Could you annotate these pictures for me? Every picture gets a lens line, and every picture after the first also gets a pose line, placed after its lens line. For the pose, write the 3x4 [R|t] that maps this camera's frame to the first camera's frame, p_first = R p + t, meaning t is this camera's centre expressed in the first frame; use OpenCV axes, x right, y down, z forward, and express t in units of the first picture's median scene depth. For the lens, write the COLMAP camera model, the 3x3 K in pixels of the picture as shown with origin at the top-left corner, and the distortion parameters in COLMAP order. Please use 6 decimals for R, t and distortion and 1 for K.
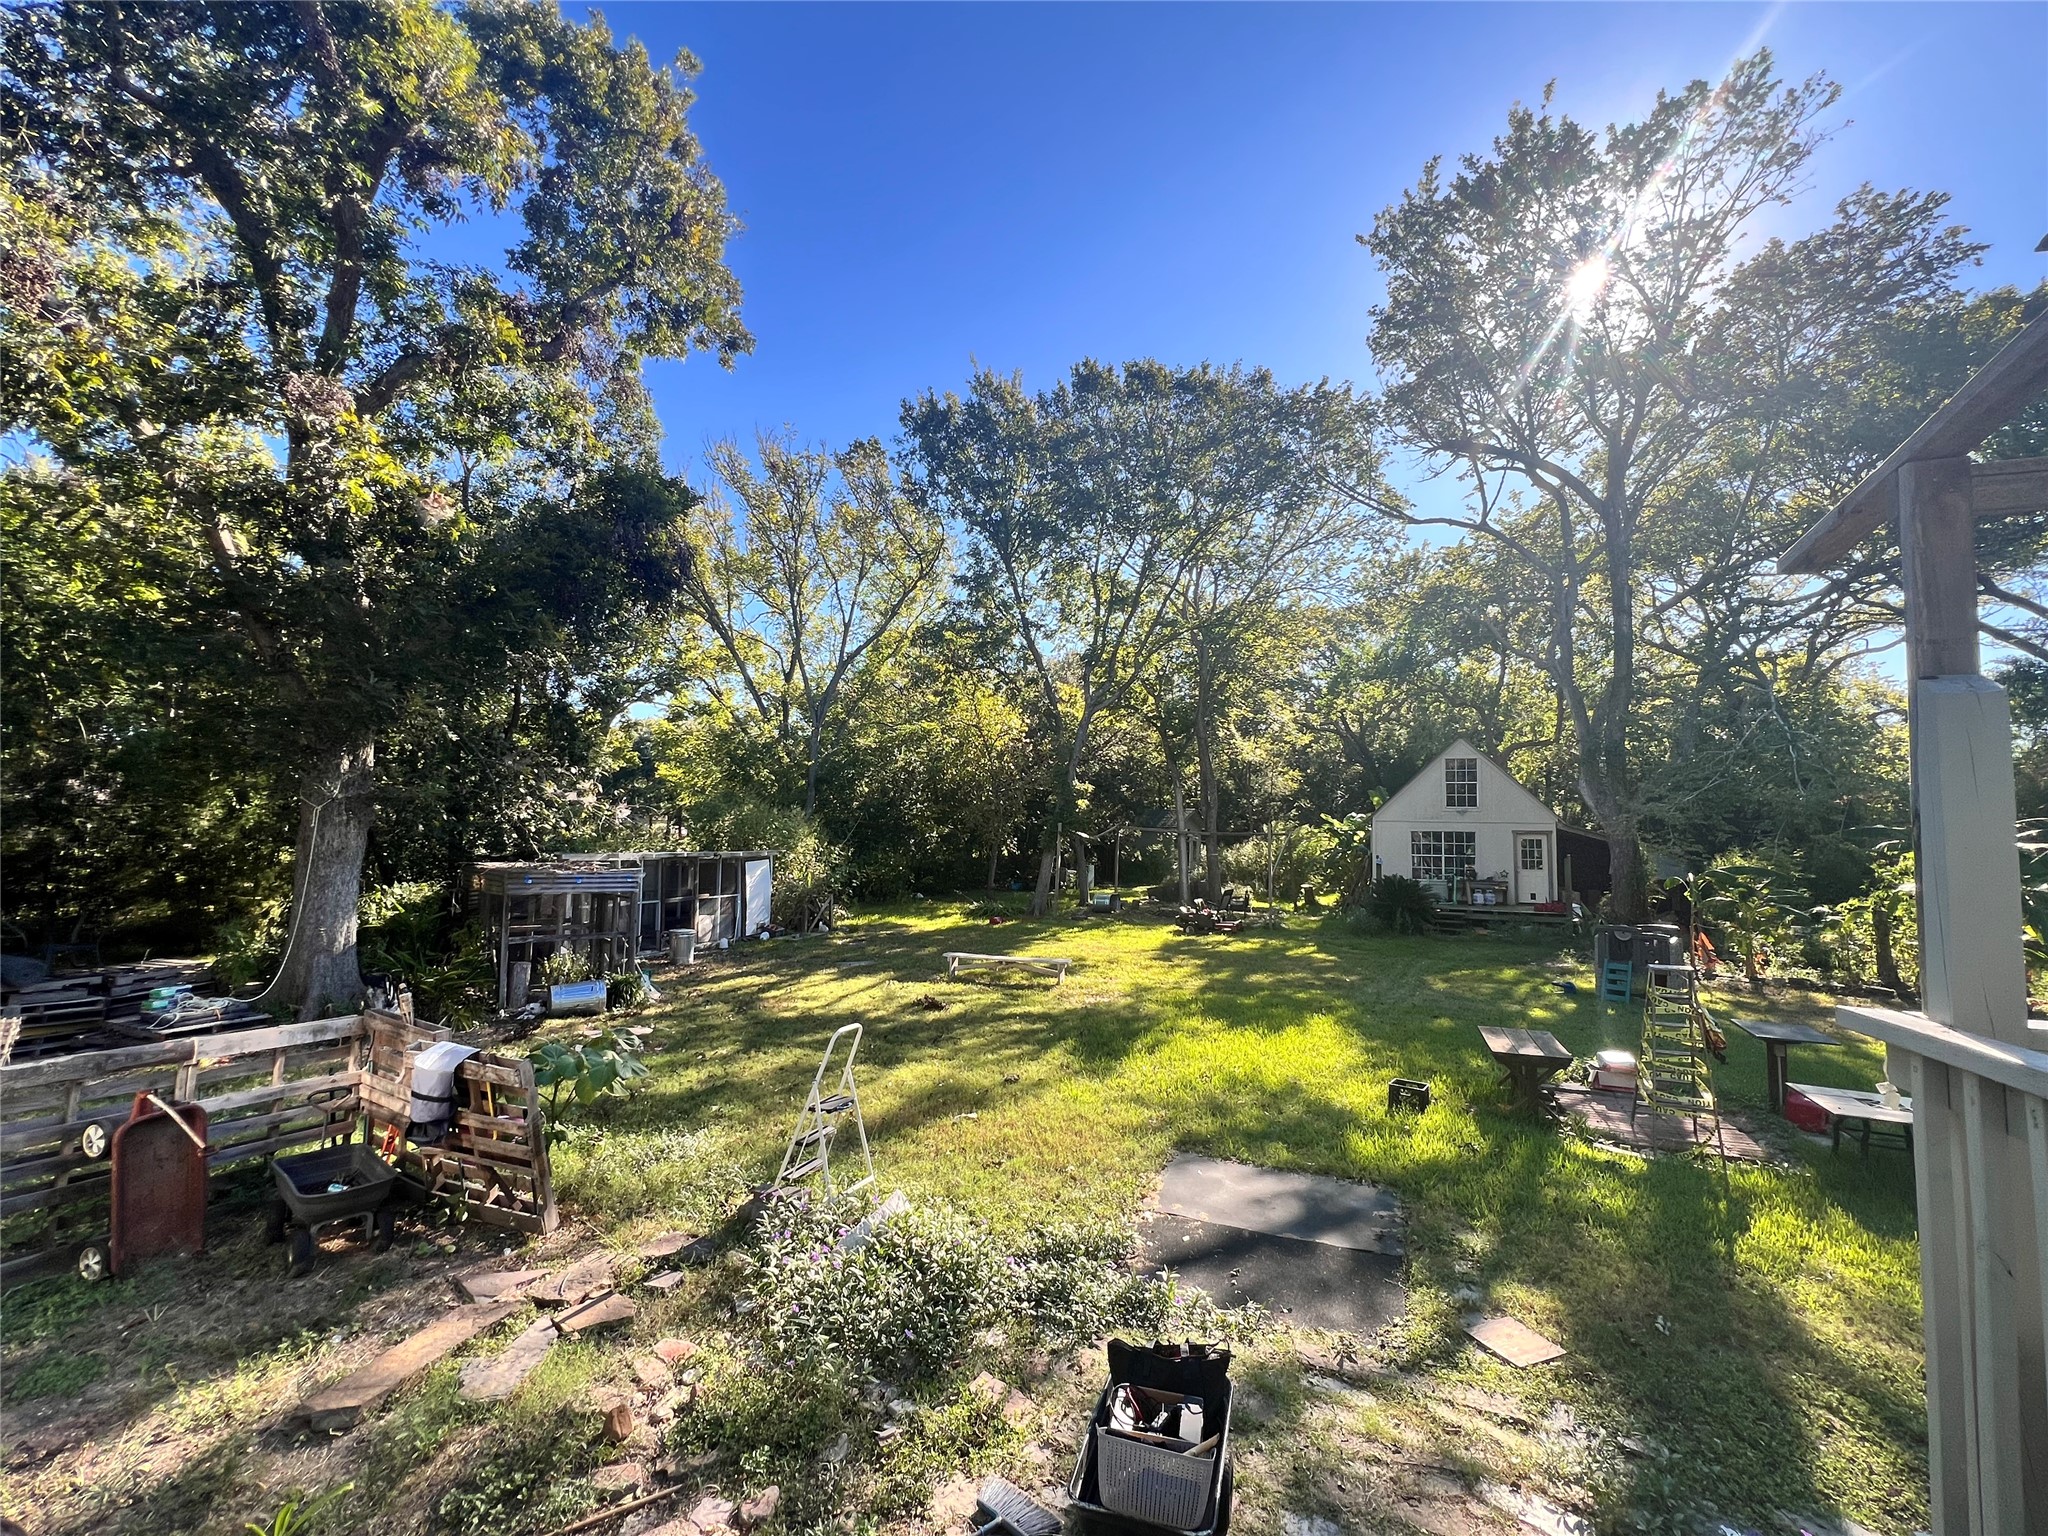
lens RADIAL K [[861.2, 0, 1030.1], [0, 861.2, 769.9], [0, 0, 1]] dist [-0.001939, 0.001287]
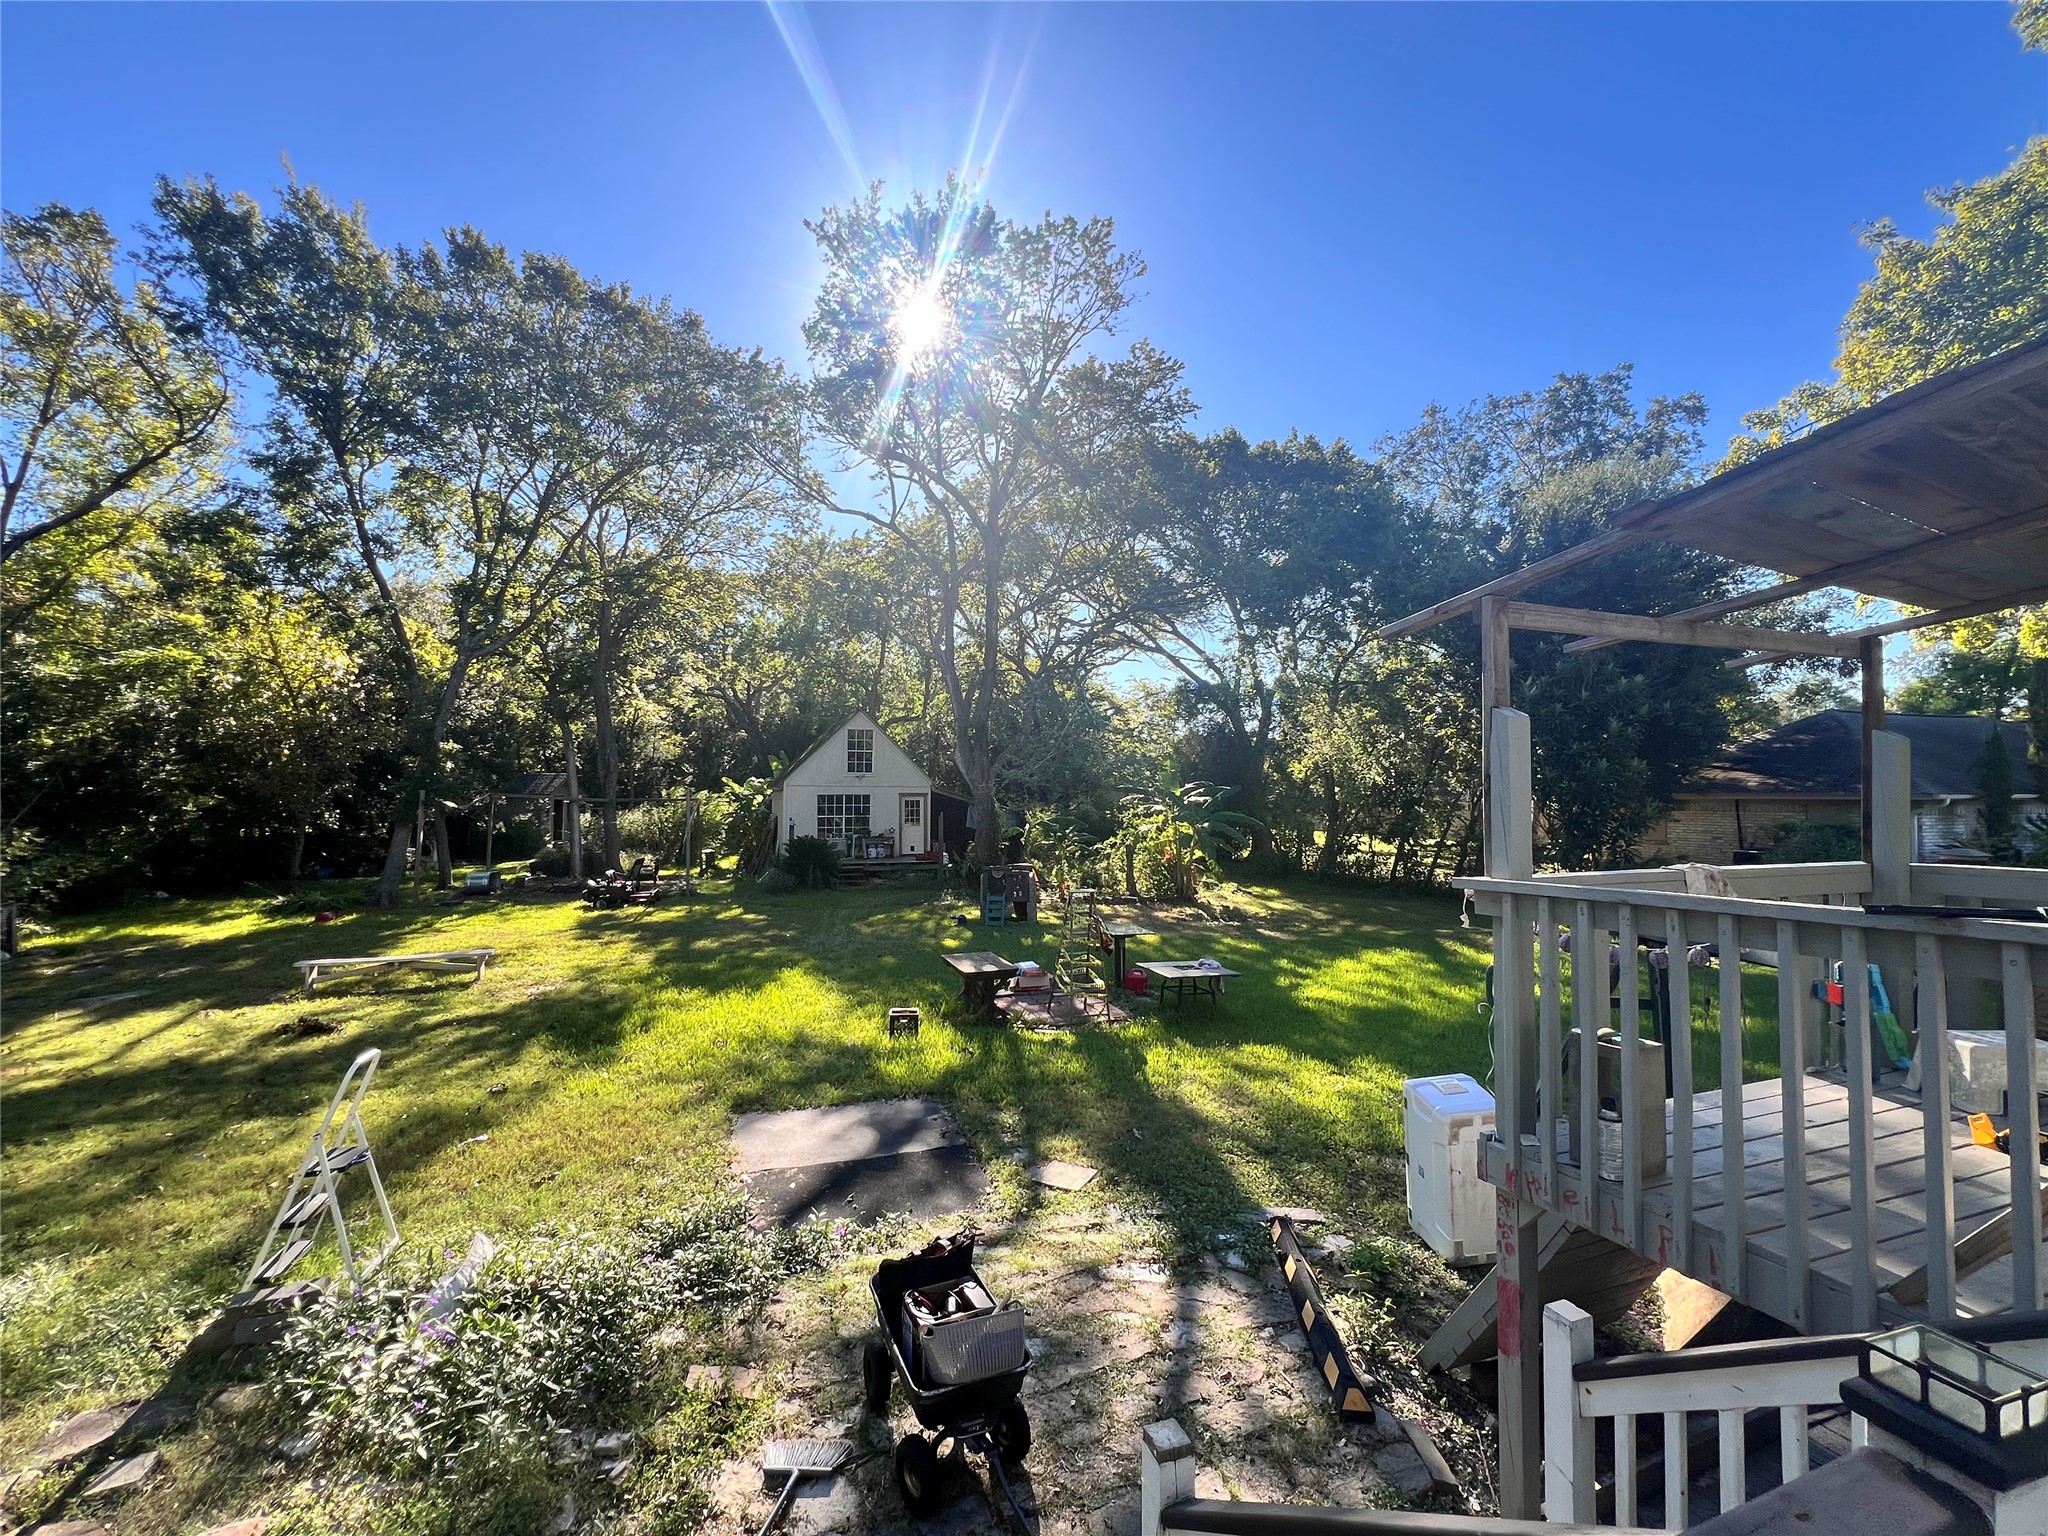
lens RADIAL K [[861.2, 0, 1020.1], [0, 861.2, 768.5], [0, 0, 1]] dist [-0.001939, 0.001287]
pose [[0.758864, 0.007602, 0.651205, -0.118672], [-0.032853, 0.999106, 0.026622, 0.001743], [-0.650421, -0.041596, 0.758435, 0.022334]]
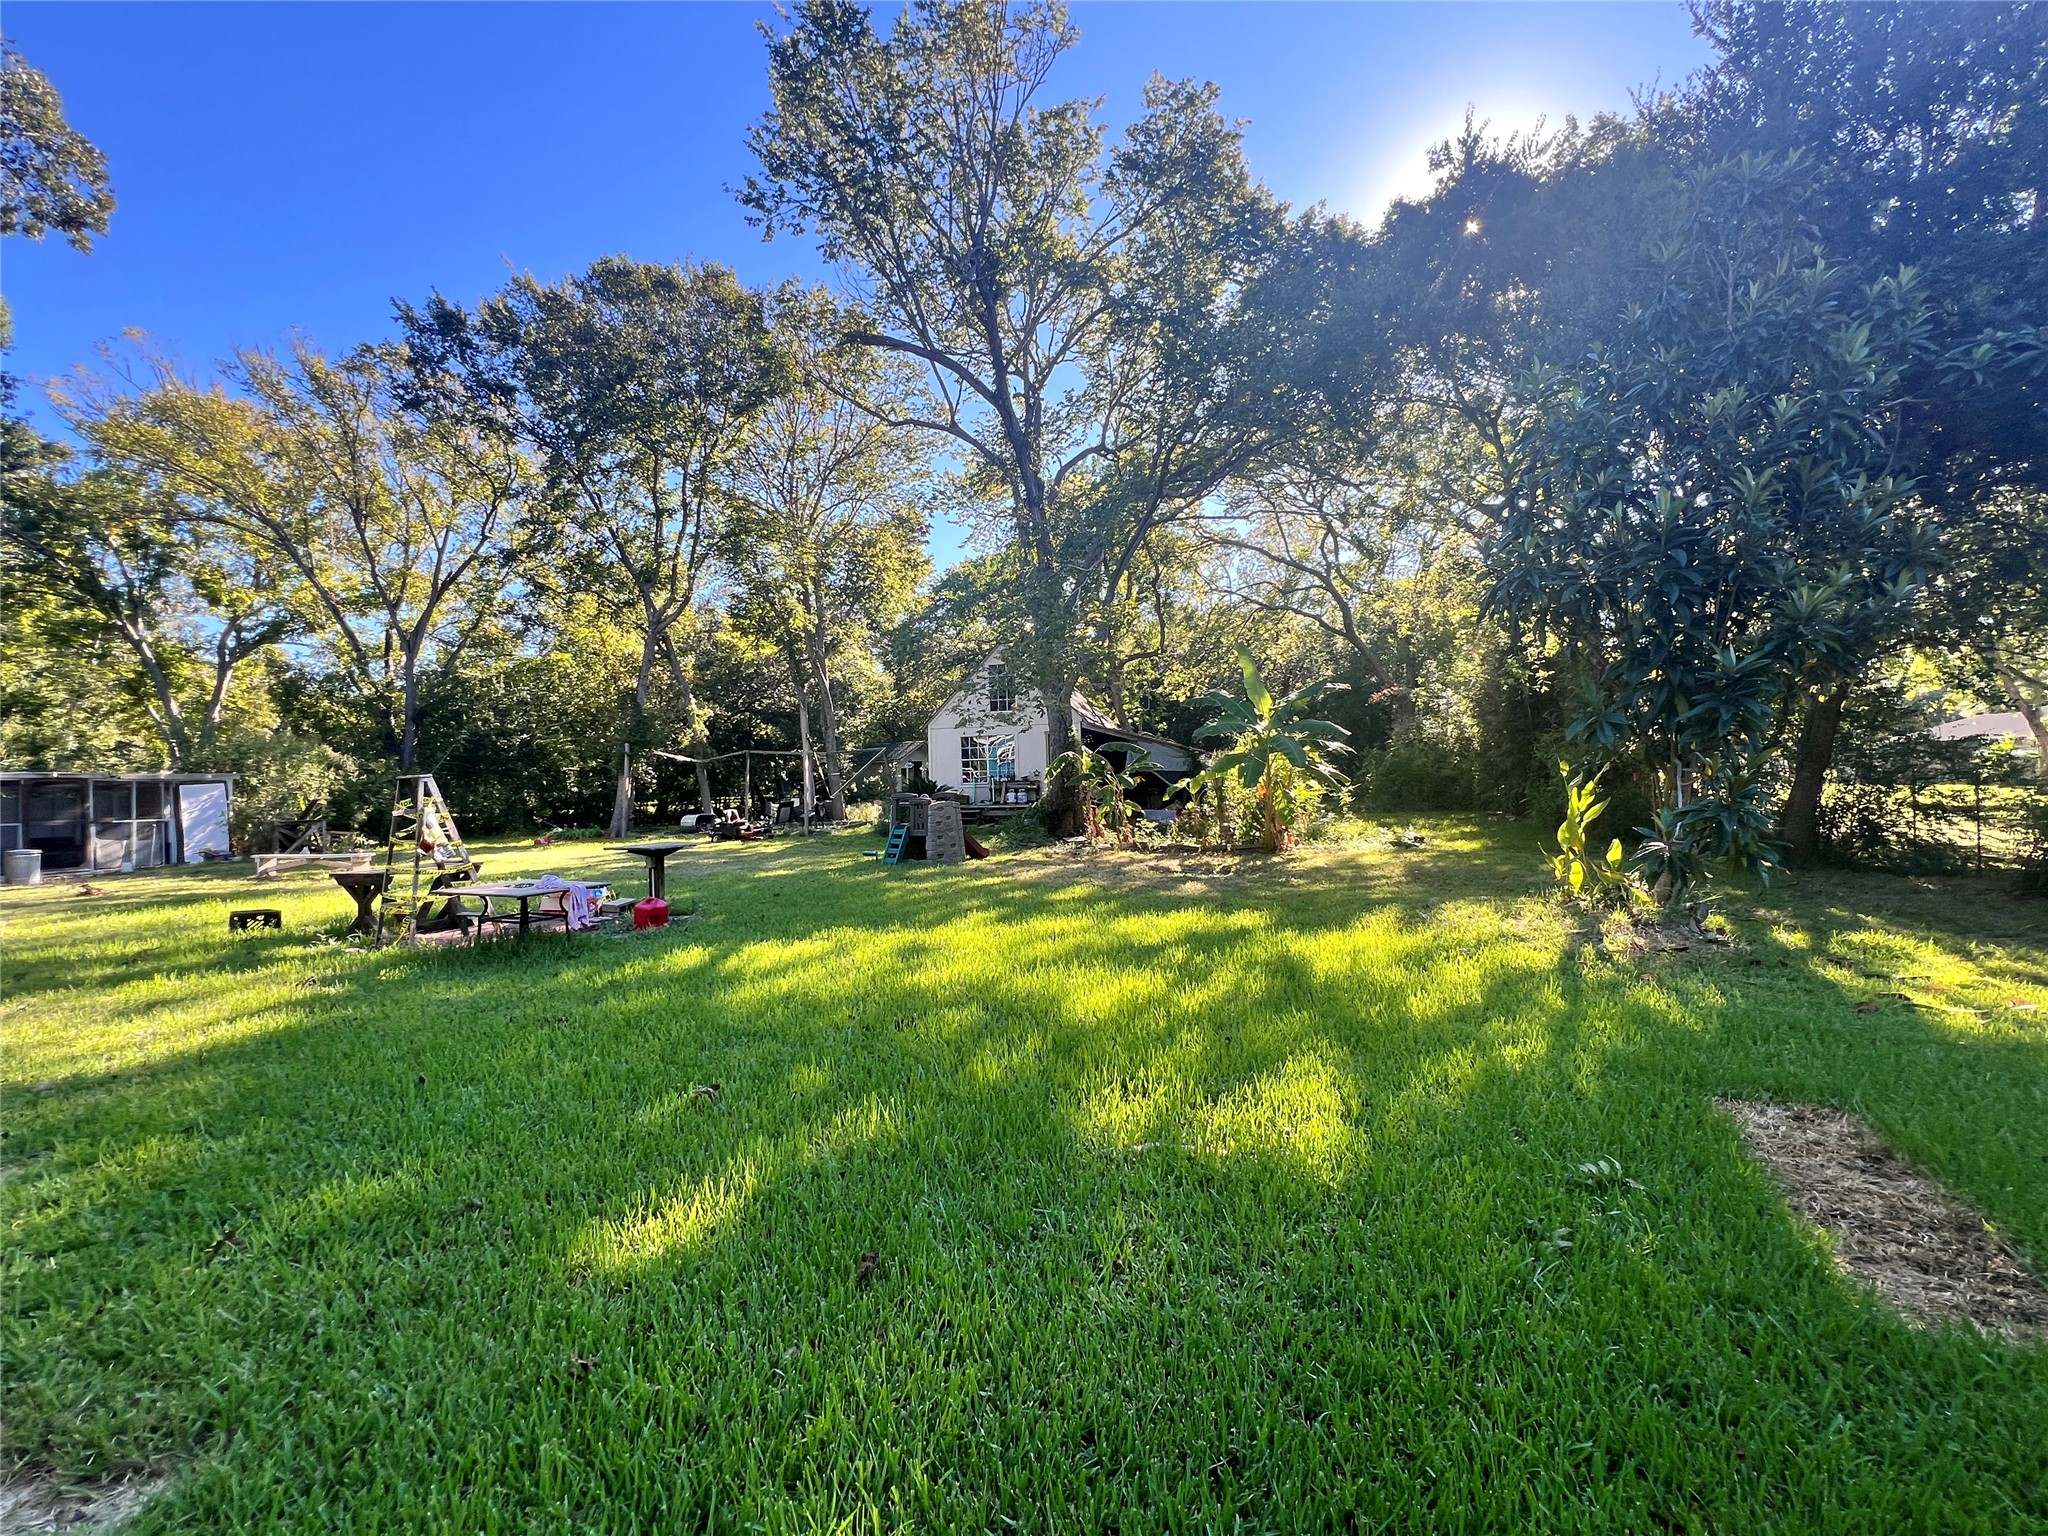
lens RADIAL K [[861.2, 0, 1029.2], [0, 861.2, 761.9], [0, 0, 1]] dist [-0.001939, 0.001287]
pose [[0.995348, -0.037735, 0.088642, 0.740835], [0.032917, 0.997932, 0.055206, 0.081033], [-0.090542, -0.052031, 0.994532, -0.057875]]
